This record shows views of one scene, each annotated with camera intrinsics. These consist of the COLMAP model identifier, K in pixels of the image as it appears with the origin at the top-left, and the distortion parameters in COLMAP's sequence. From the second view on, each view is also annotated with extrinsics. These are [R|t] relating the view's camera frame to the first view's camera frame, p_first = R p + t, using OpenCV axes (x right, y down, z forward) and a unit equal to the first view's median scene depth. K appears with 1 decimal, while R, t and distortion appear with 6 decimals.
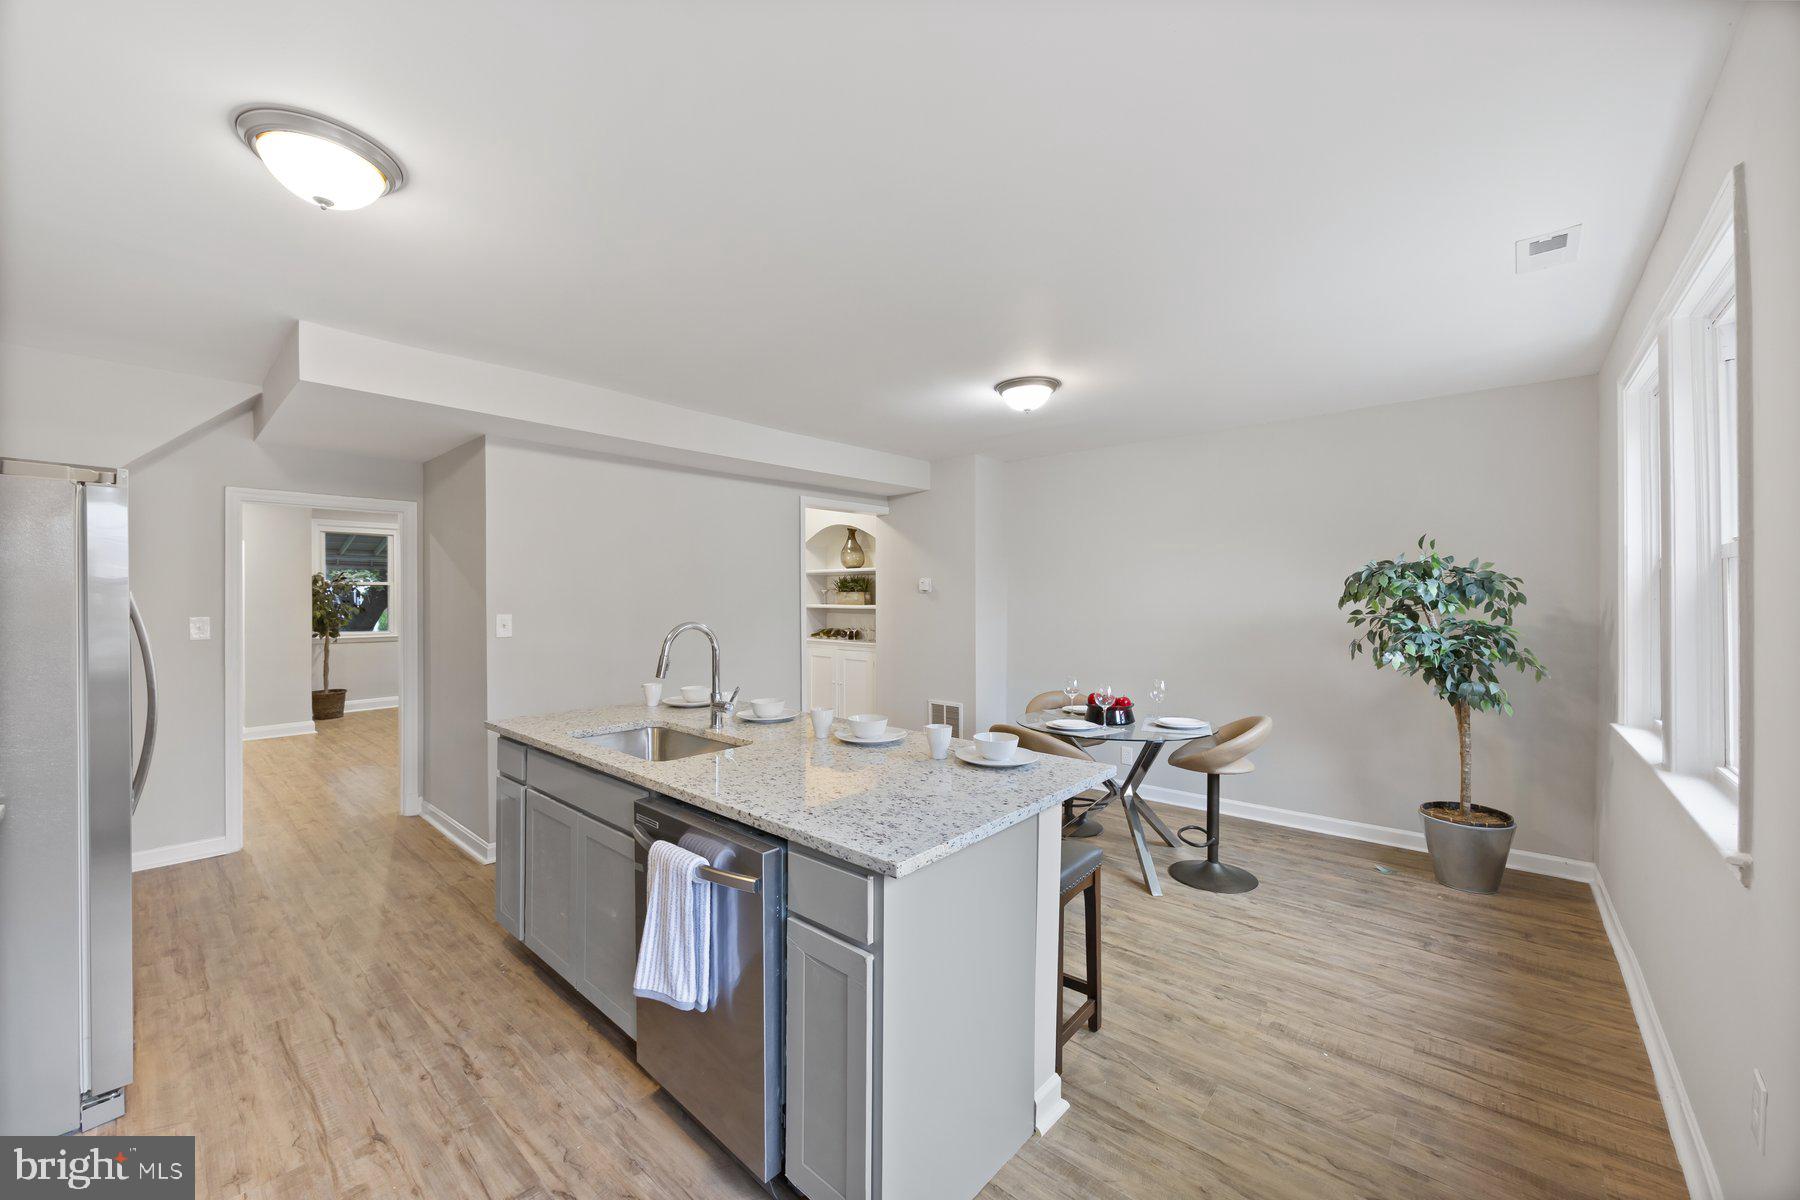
lens RADIAL K [[688.4, 0, 897.9], [0, 688.4, 604.9], [0, 0, 1]] dist [-0.001491, -0.000164]
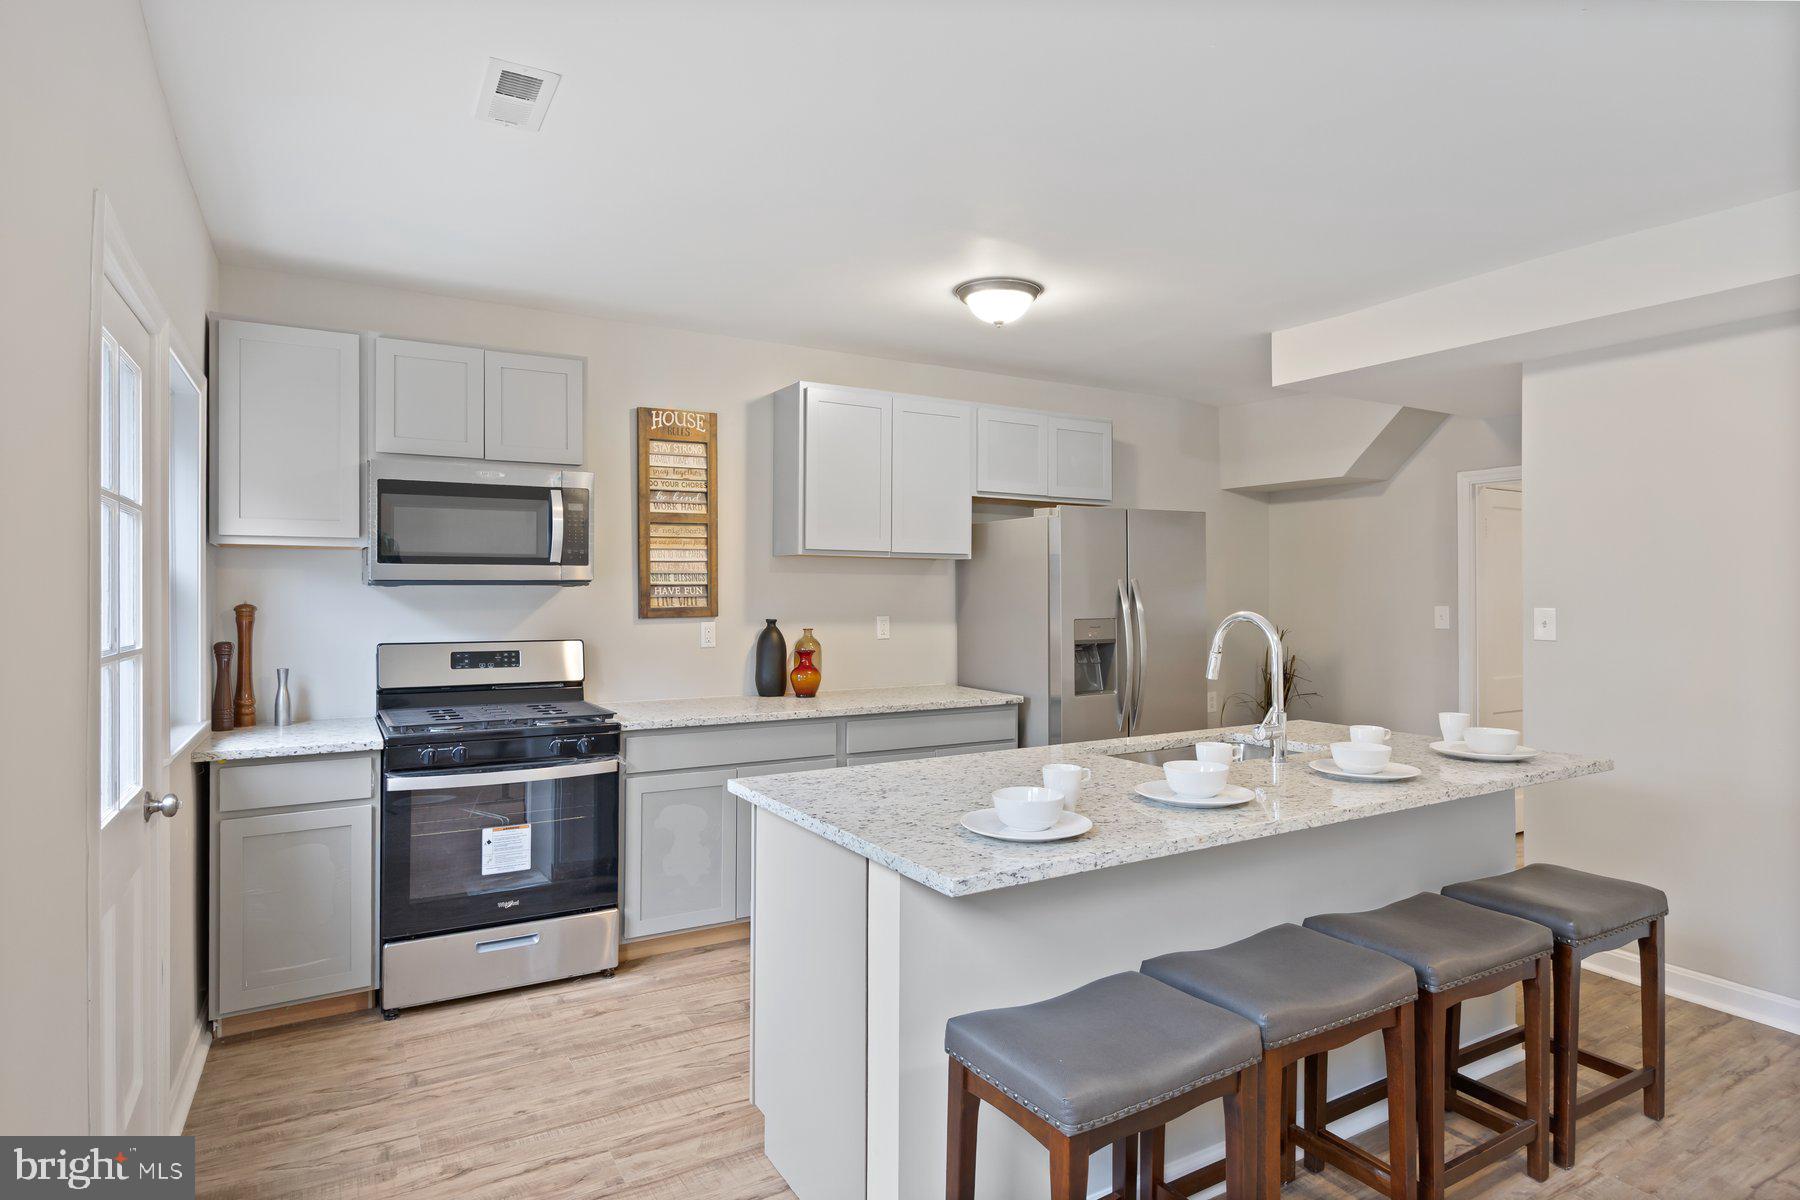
lens RADIAL K [[974.0, 0, 875.8], [0, 974.0, 592.9], [0, 0, 1]] dist [0.002040, 0.000134]
pose [[-0.321308, 0.000308, -0.946975, 0.964328], [-0.011451, 0.999926, 0.004211, 0.004559], [0.946905, 0.012196, -0.321281, 1.072883]]
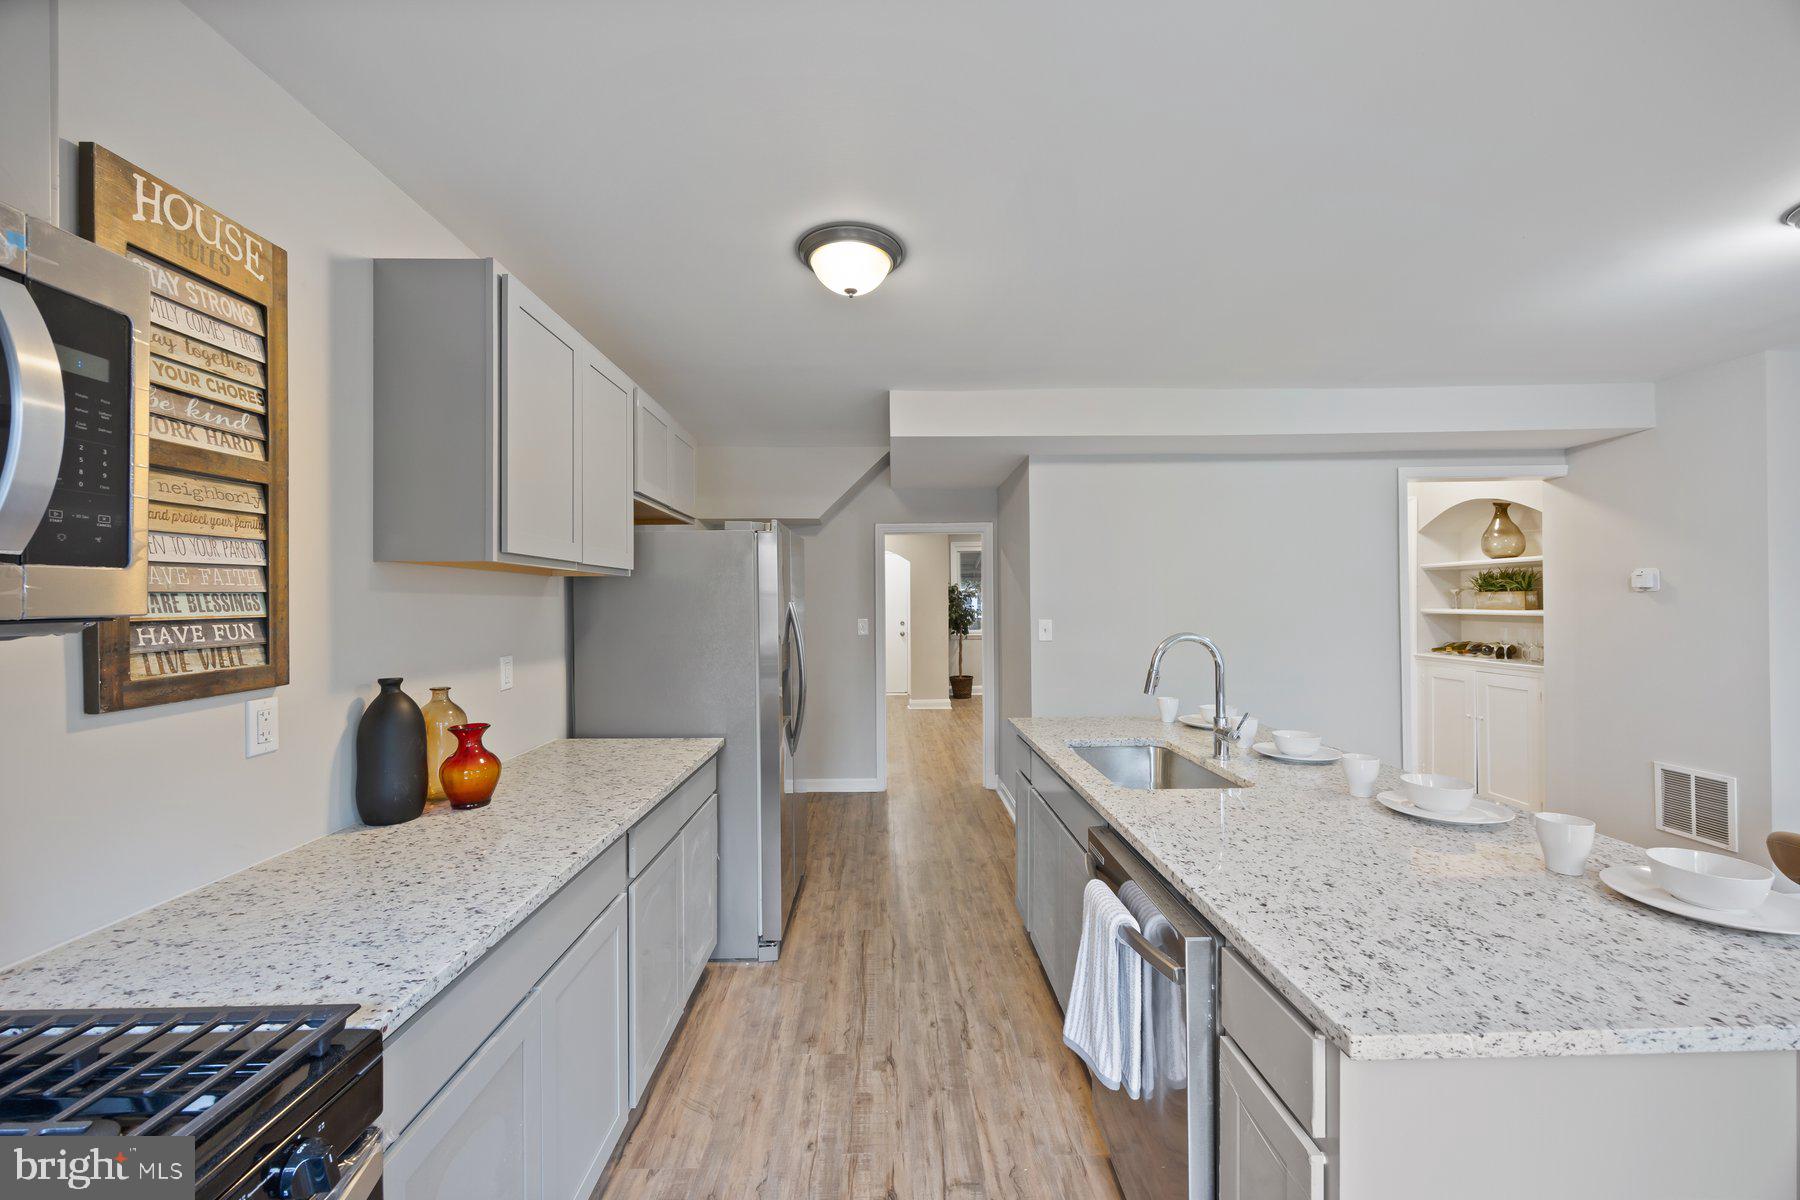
lens RADIAL K [[688.4, 0, 897.9], [0, 688.4, 604.9], [0, 0, 1]] dist [-0.001491, -0.000164]
pose [[0.671247, -0.003663, -0.741224, 0.113884], [0.000958, 0.999991, -0.004074, -0.007993], [0.741233, 0.002025, 0.671245, 0.167648]]
